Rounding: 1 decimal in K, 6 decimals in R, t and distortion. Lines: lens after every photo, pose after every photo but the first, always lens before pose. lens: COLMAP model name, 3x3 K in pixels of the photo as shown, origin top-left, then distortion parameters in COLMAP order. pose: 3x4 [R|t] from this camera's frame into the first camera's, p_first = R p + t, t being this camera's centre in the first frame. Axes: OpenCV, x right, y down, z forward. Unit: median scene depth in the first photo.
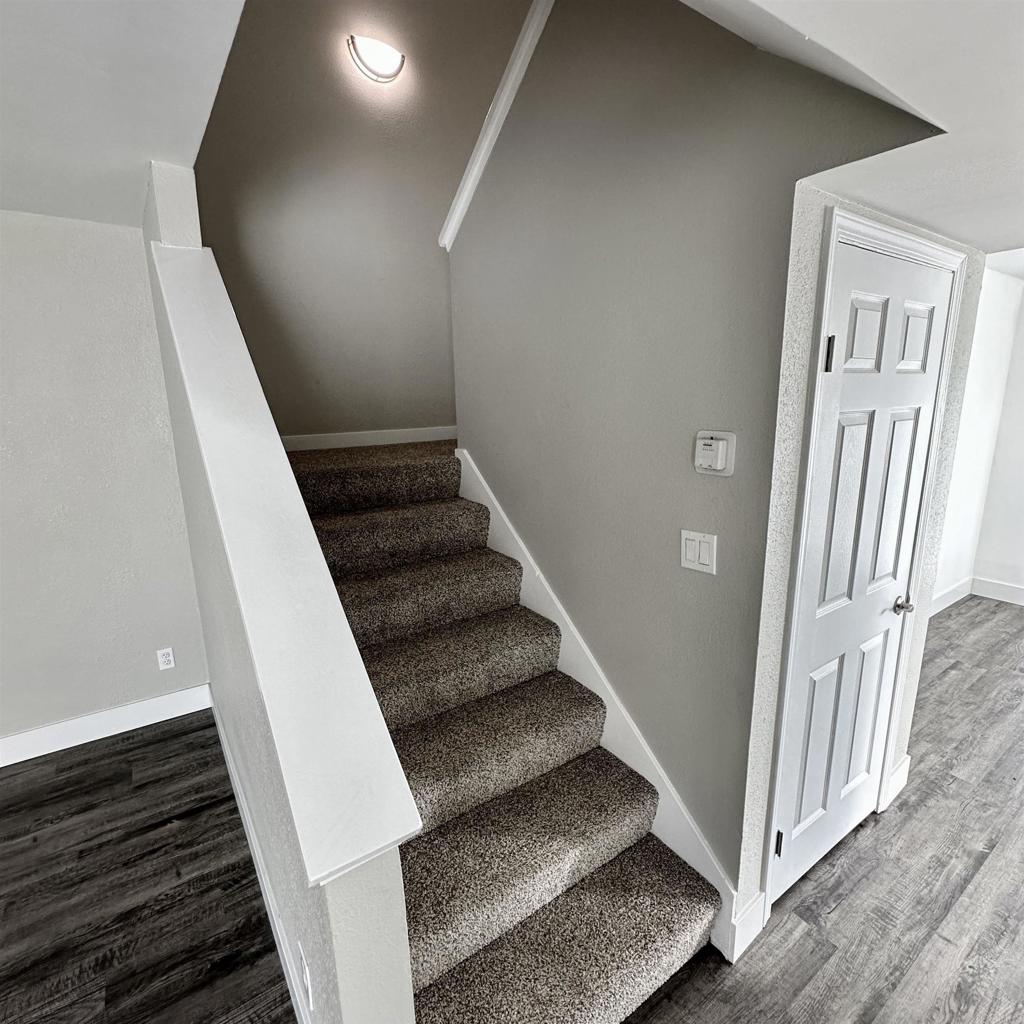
lens RADIAL K [[545.9, 0, 513.3], [0, 545.9, 511.3], [0, 0, 1]] dist [-0.003620, 0.000023]
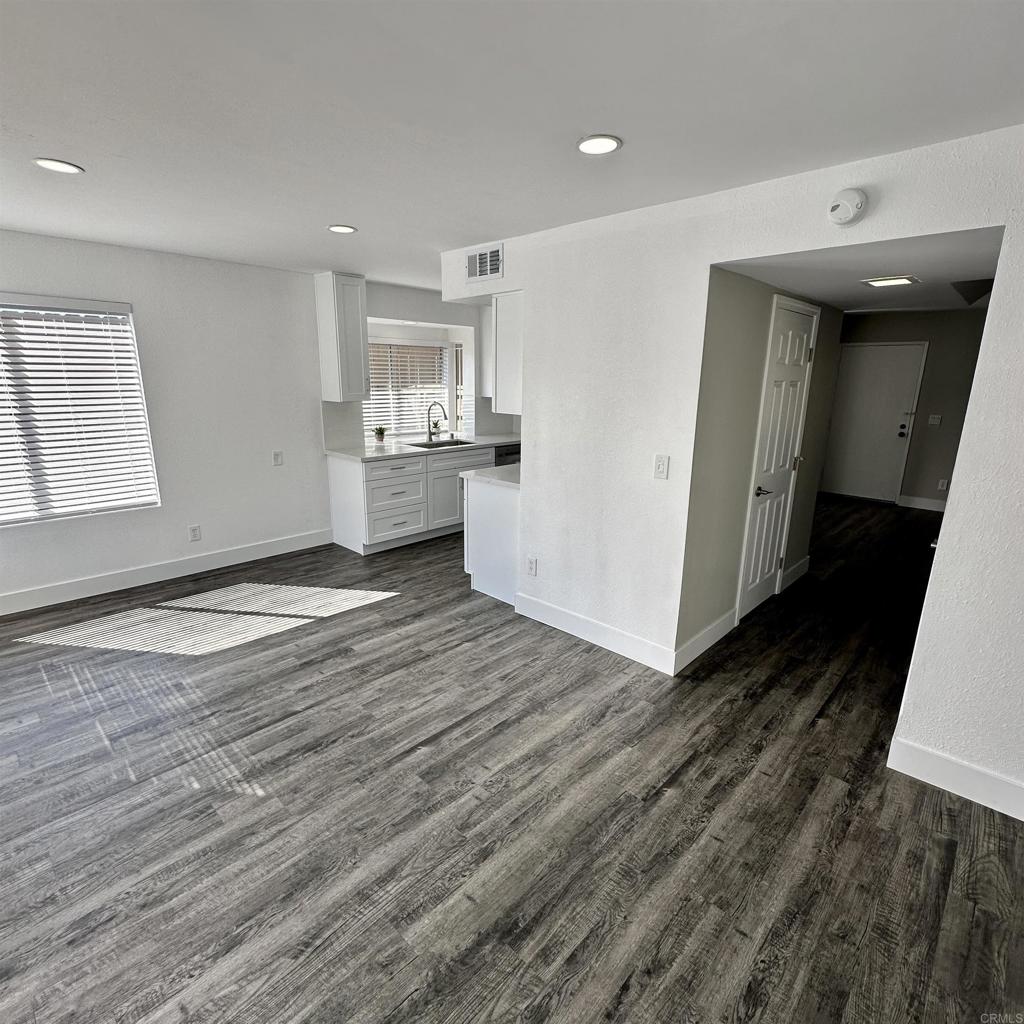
lens RADIAL K [[545.9, 0, 513.3], [0, 545.9, 511.3], [0, 0, 1]] dist [-0.003620, 0.000023]
pose [[-0.980578, 0.044468, -0.191021, 1.509191], [-0.045402, 0.896038, 0.441650, -0.319198], [0.190802, 0.441745, -0.876616, 1.486203]]
